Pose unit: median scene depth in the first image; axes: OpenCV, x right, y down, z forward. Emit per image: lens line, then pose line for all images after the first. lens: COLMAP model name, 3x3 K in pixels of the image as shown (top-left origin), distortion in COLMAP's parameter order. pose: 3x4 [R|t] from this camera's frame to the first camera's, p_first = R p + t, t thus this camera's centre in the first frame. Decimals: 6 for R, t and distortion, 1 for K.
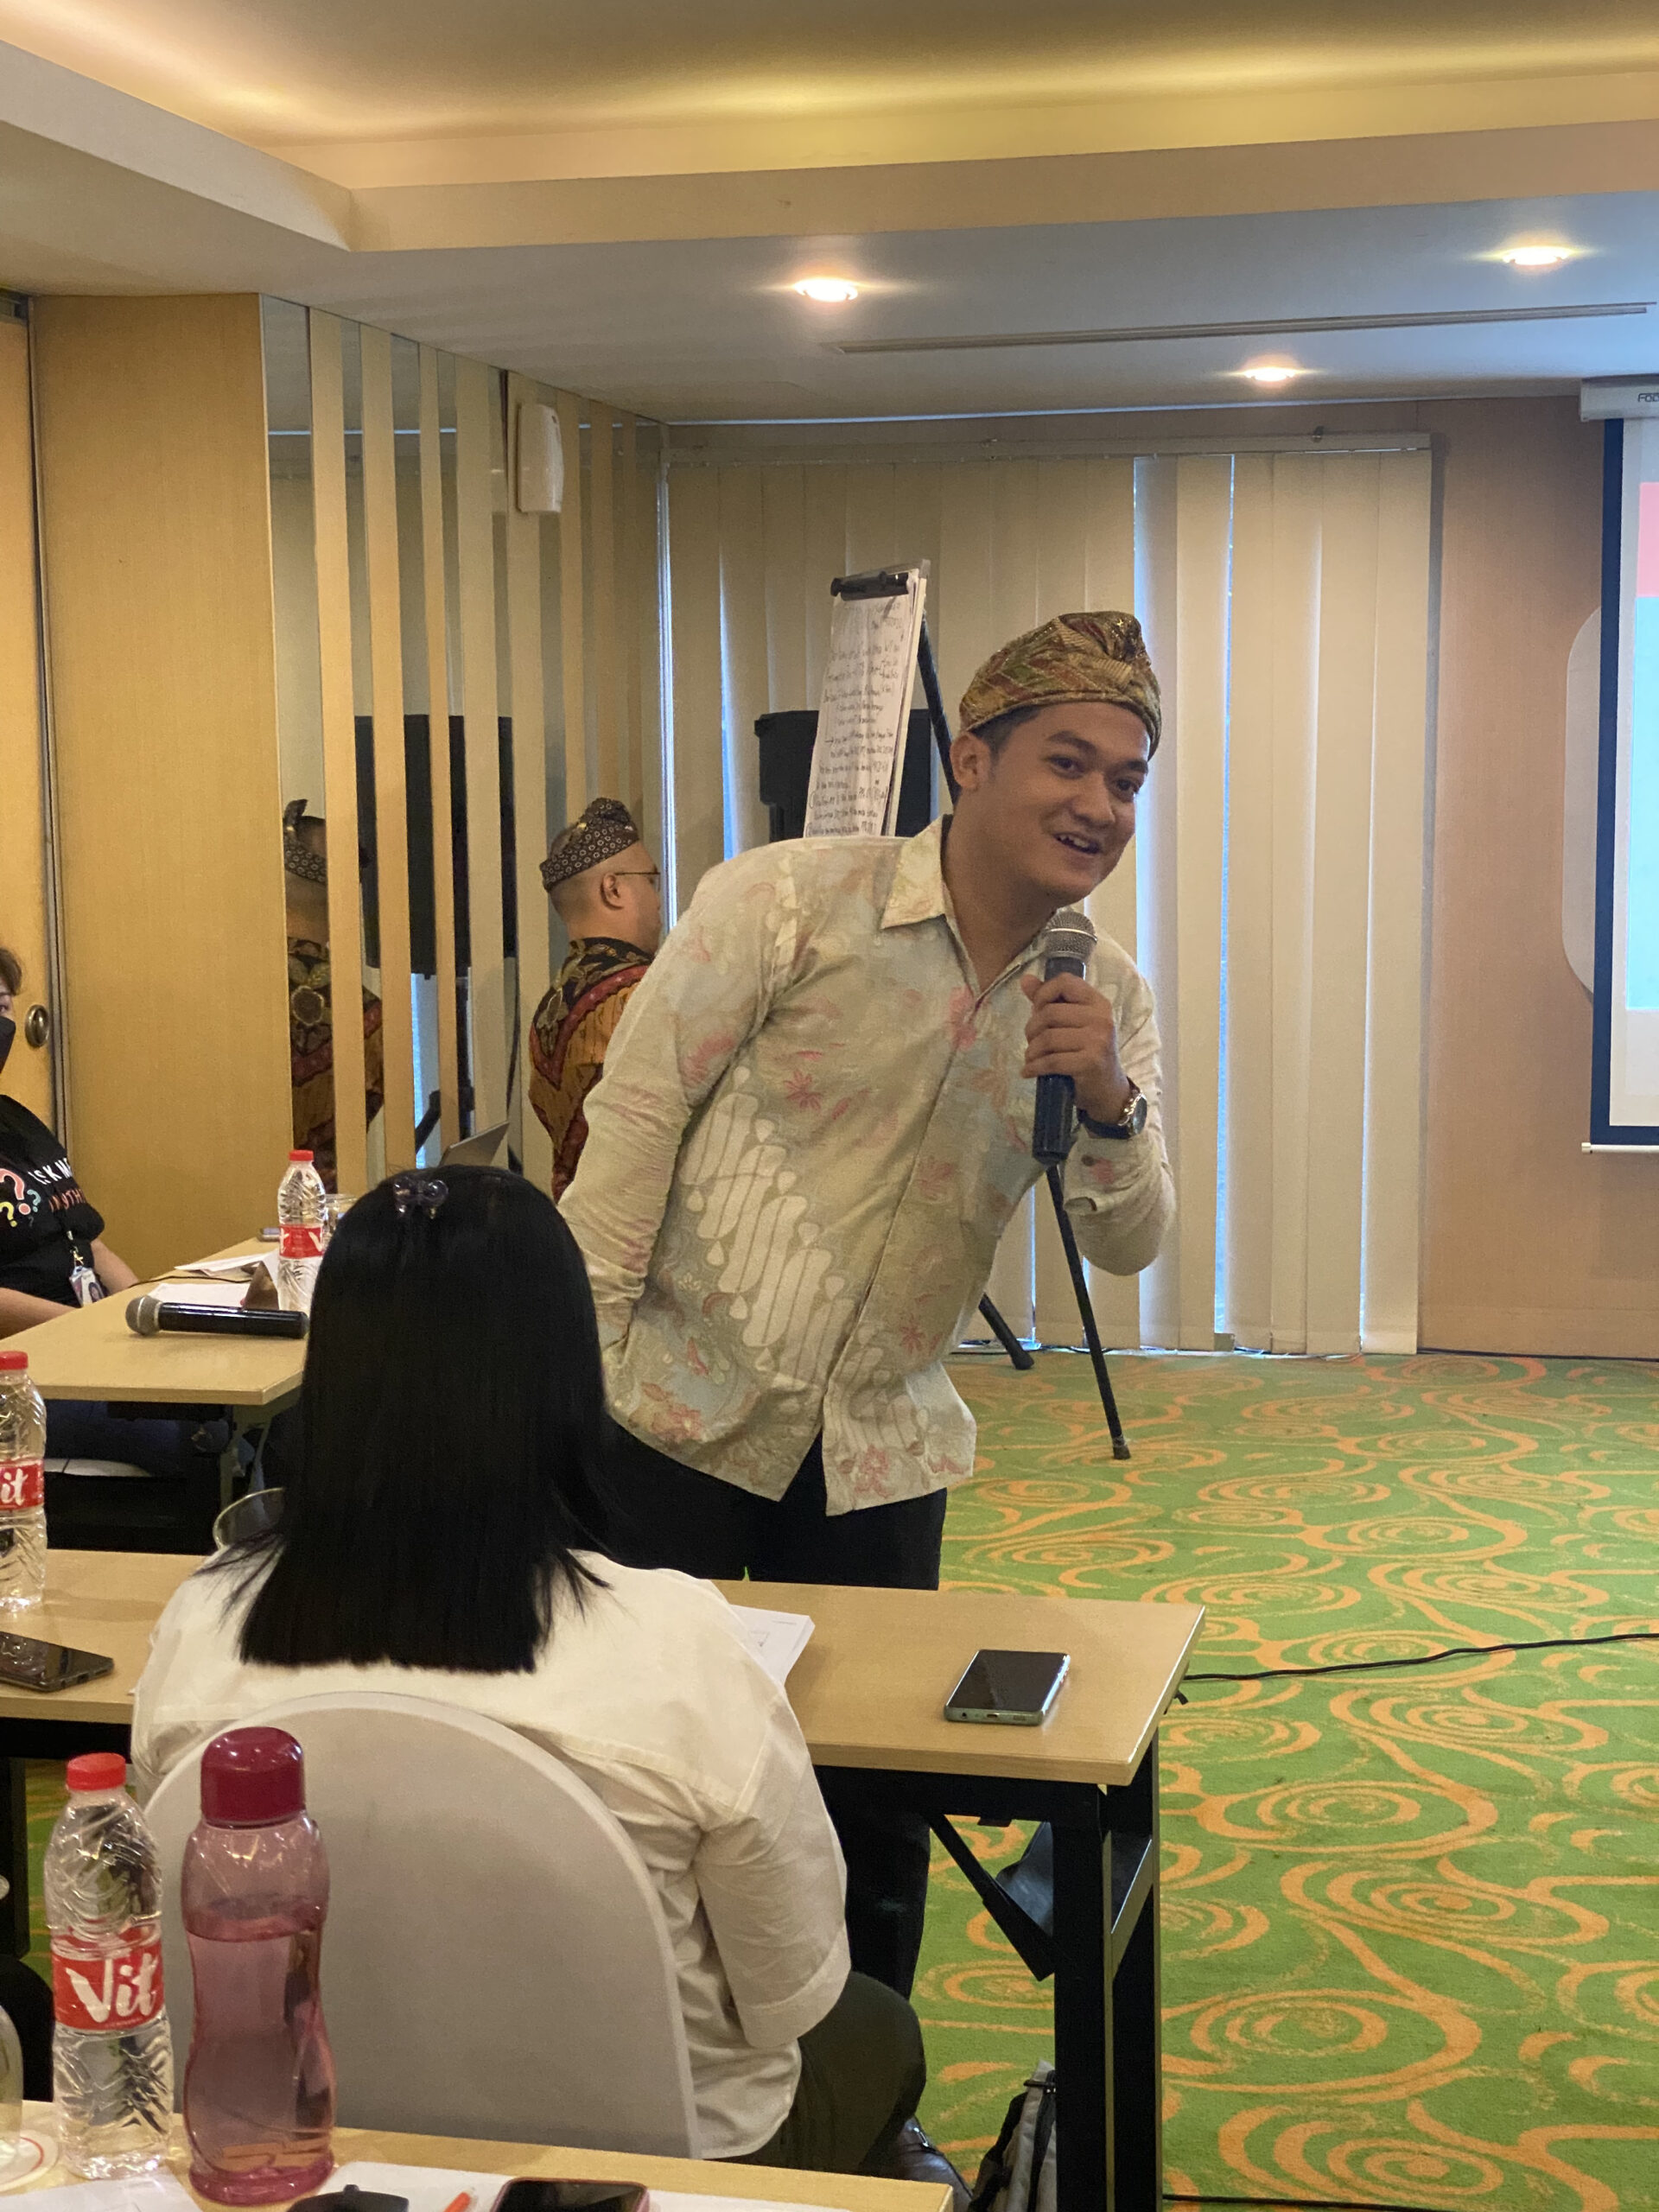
lens RADIAL K [[3300.4, 0, 782.0], [0, 3300.4, 1117.8], [0, 0, 1]] dist [0.041831, -0.059591]
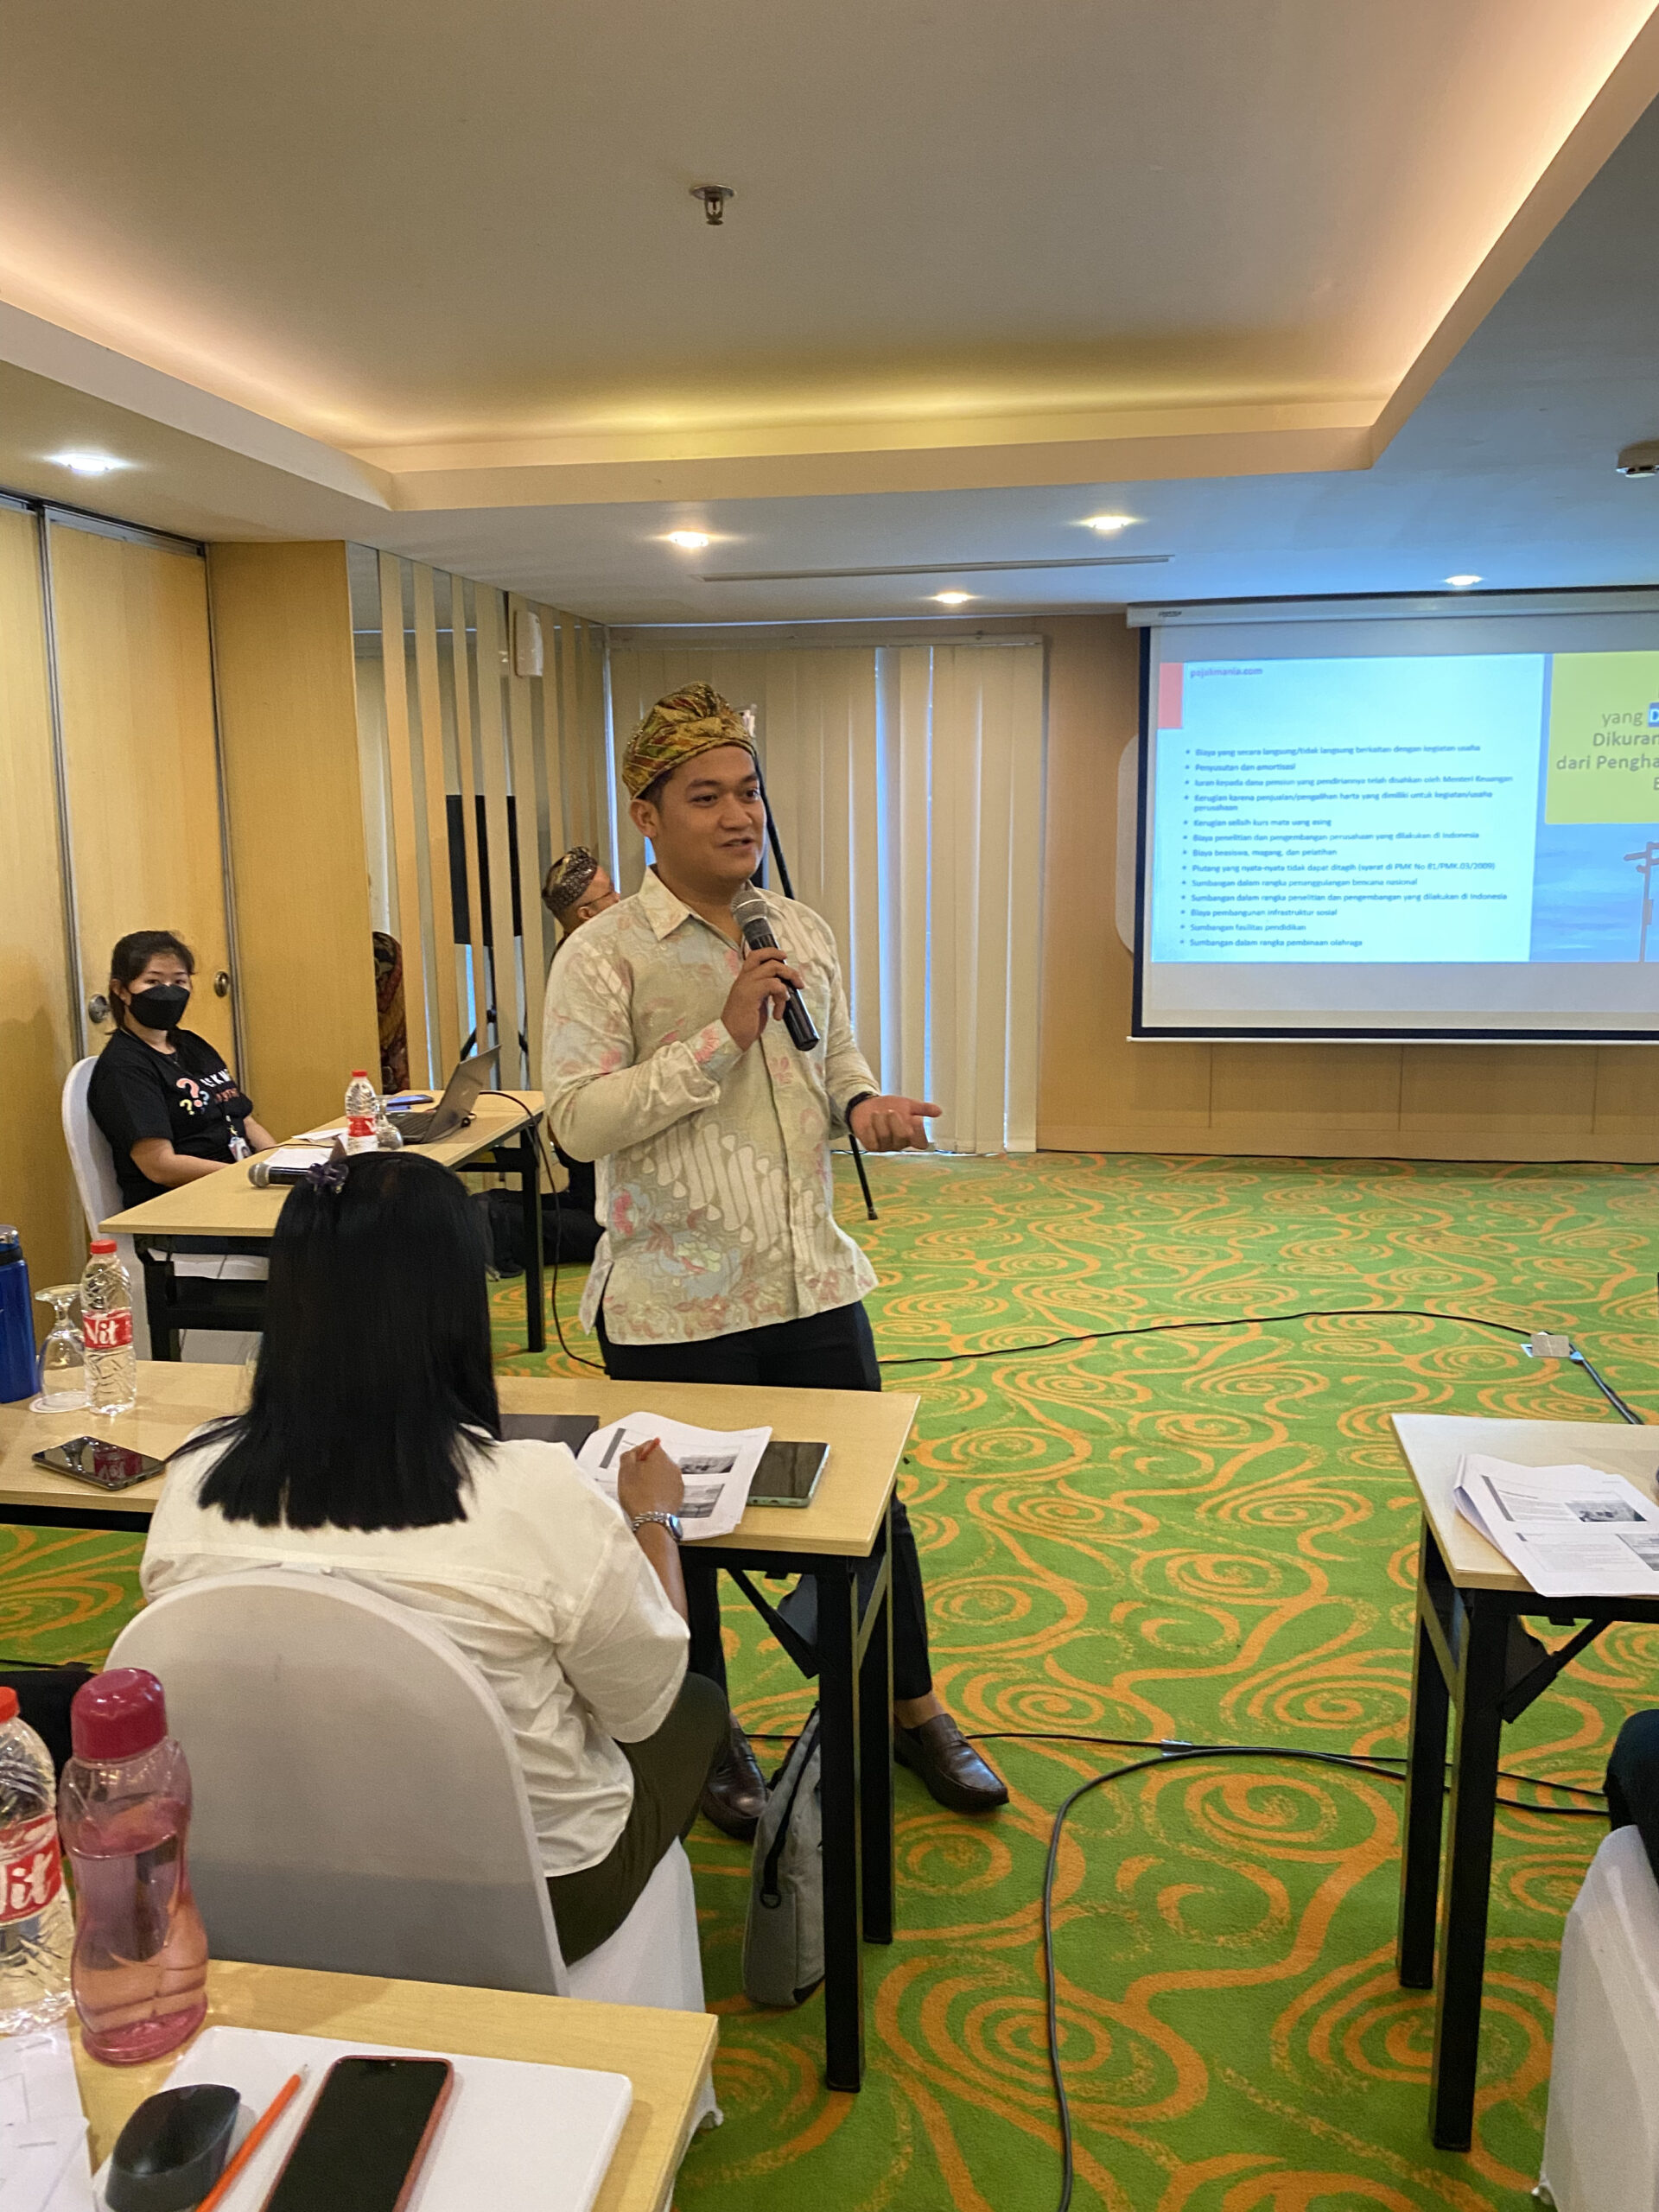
lens RADIAL K [[1686.6, 0, 829.5], [0, 1686.6, 1106.0], [0, 0, 1]] dist [-0.025584, 0.001953]
pose [[0.997139, -0.013729, 0.074326, 0.018978], [0.009128, 0.998042, 0.061882, -0.018954], [-0.075030, -0.061026, 0.995312, 0.150017]]
